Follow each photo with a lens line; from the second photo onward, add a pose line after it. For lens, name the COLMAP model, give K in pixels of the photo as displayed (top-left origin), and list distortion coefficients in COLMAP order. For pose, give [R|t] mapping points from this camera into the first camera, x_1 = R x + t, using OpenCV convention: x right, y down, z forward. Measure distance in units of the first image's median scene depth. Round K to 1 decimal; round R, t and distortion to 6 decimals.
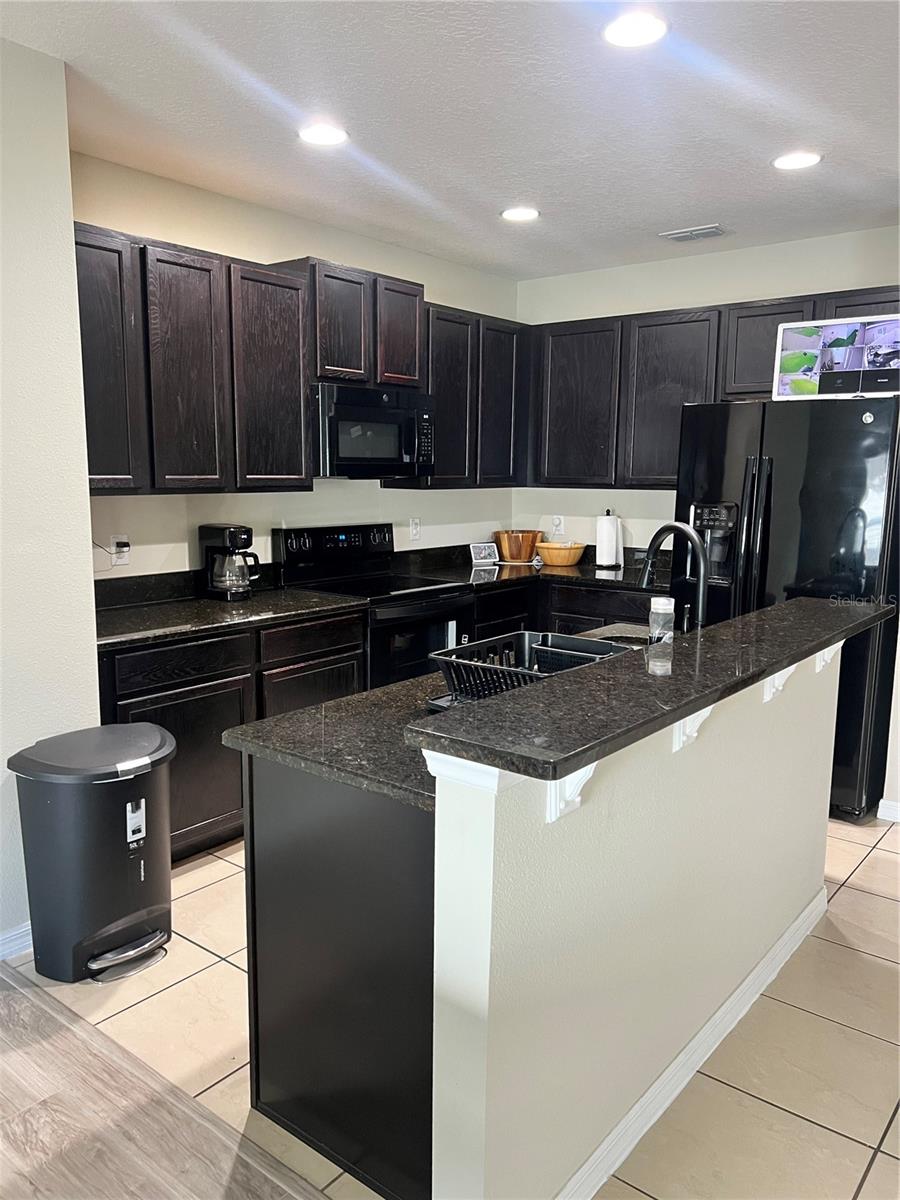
lens RADIAL K [[887.6, 0, 447.2], [0, 887.6, 610.4], [0, 0, 1]] dist [0.039457, -0.061432]
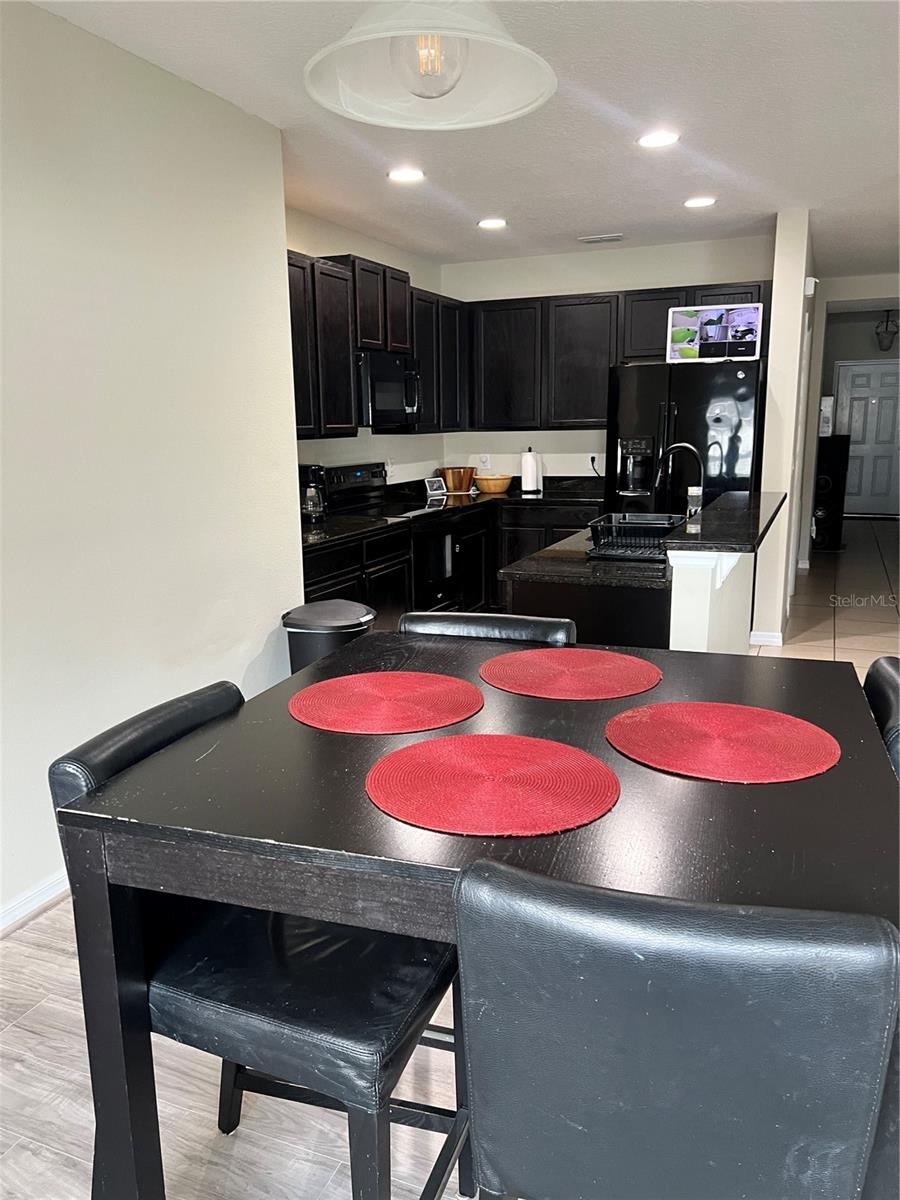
lens RADIAL K [[887.6, 0, 447.2], [0, 887.6, 610.4], [0, 0, 1]] dist [0.039457, -0.061432]
pose [[0.959480, -0.083741, 0.269045, -0.396488], [0.070303, 0.995766, 0.059220, 0.050298], [-0.272865, -0.037906, 0.961305, -0.292004]]
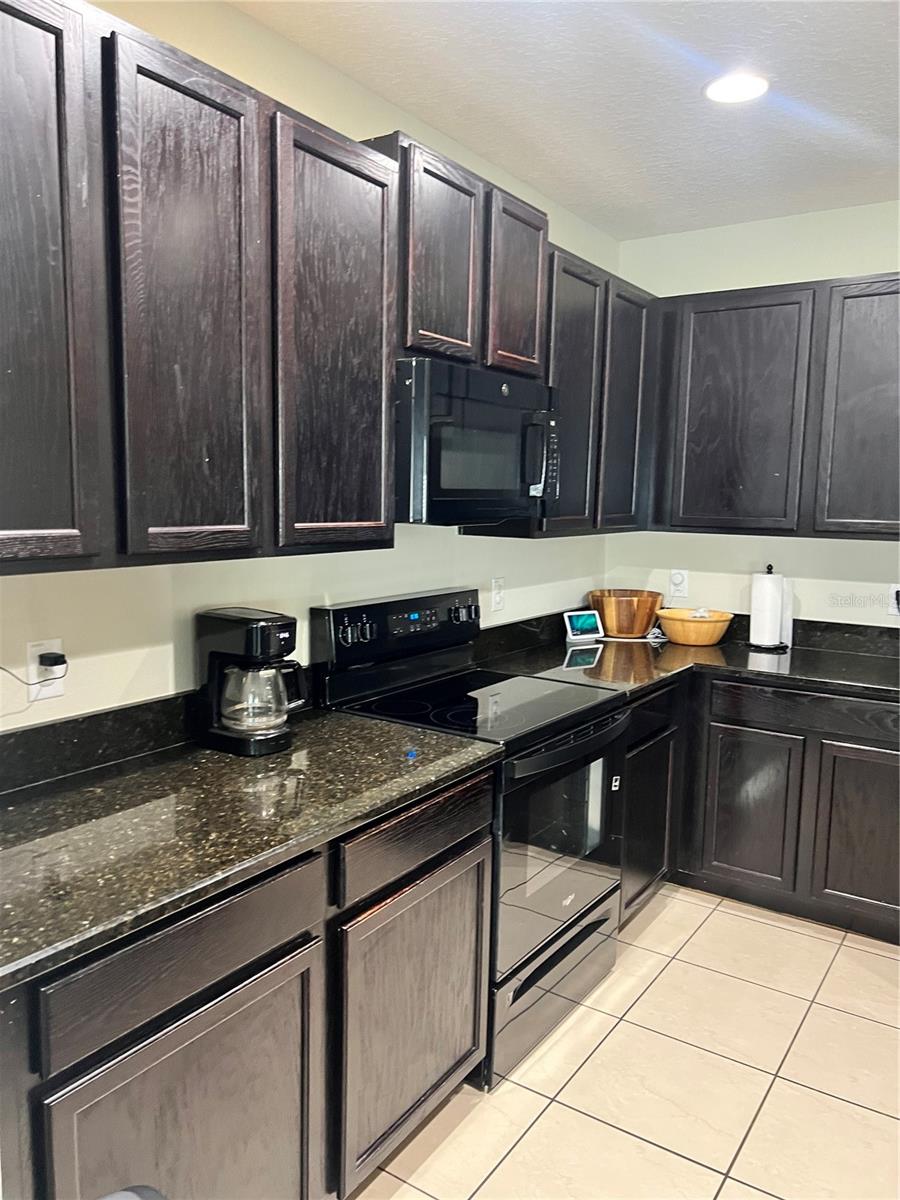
lens RADIAL K [[880.0, 0, 426.6], [0, 880.0, 599.1], [0, 0, 1]] dist [0.051299, -0.057741]
pose [[0.997853, -0.001080, 0.065484, -0.167706], [0.003645, 0.999230, -0.039064, -0.079211], [-0.065391, 0.039219, 0.997089, 0.438789]]
